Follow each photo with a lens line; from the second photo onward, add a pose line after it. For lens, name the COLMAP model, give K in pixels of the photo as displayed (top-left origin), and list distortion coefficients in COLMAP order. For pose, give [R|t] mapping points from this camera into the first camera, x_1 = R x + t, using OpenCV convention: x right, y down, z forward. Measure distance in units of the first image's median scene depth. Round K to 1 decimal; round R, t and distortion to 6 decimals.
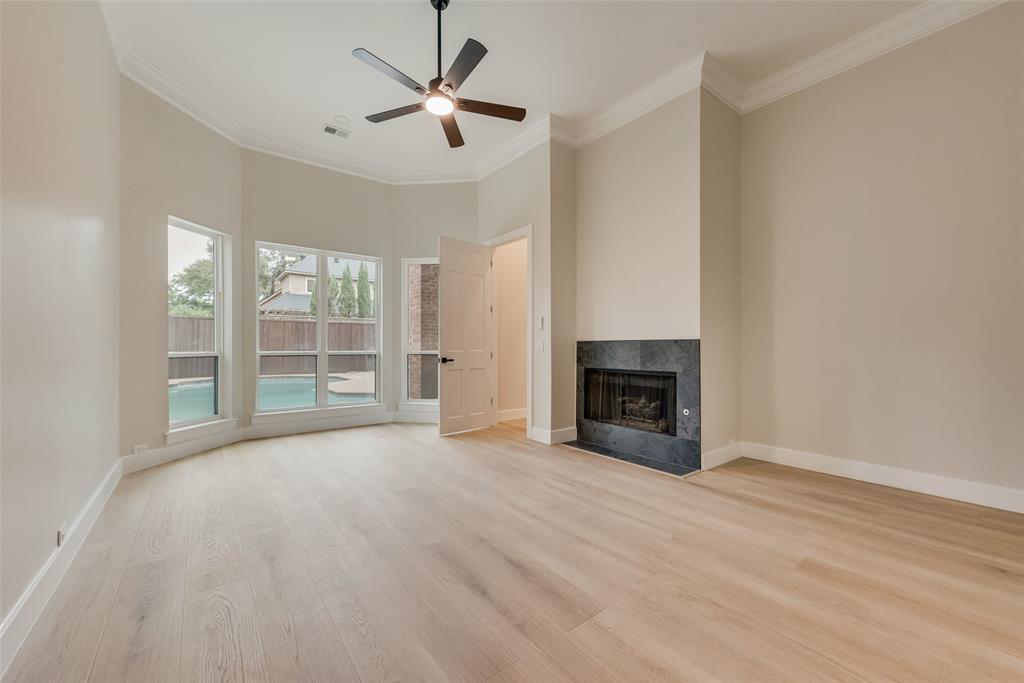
lens RADIAL K [[408.5, 0, 512.0], [0, 408.5, 341.5], [0, 0, 1]] dist [0.017690, -0.000076]
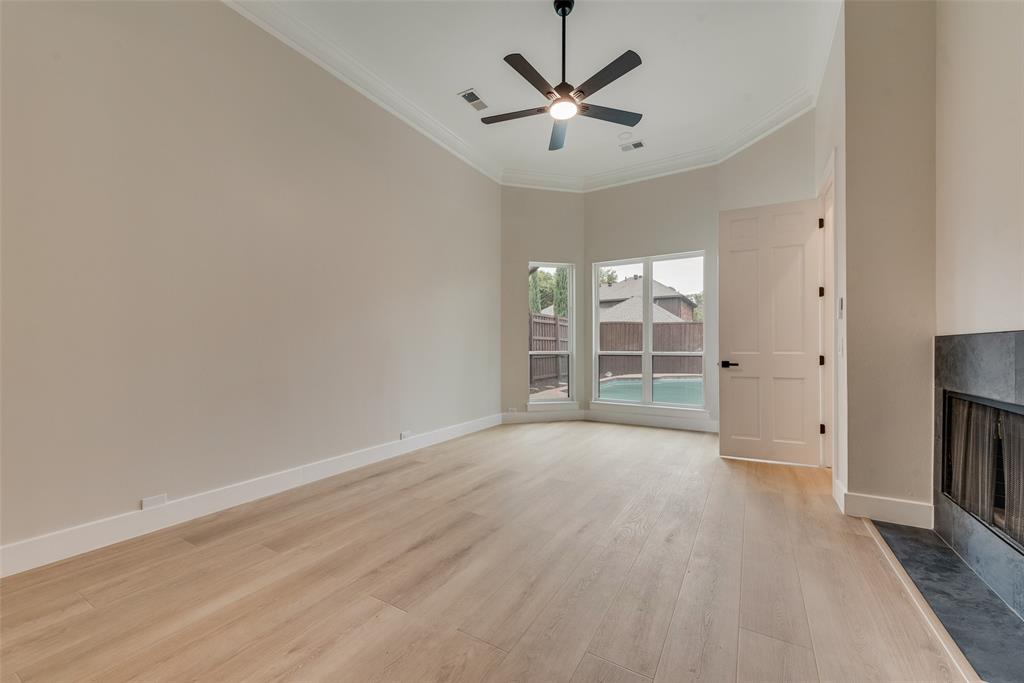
lens RADIAL K [[405.0, 0, 508.0], [0, 405.0, 345.7], [0, 0, 1]] dist [0.016633, 0.000010]
pose [[0.351199, -0.006171, -0.936281, 0.464745], [0.013577, 0.999907, -0.001498, 0.004659], [0.936202, -0.012186, 0.351250, 0.334482]]
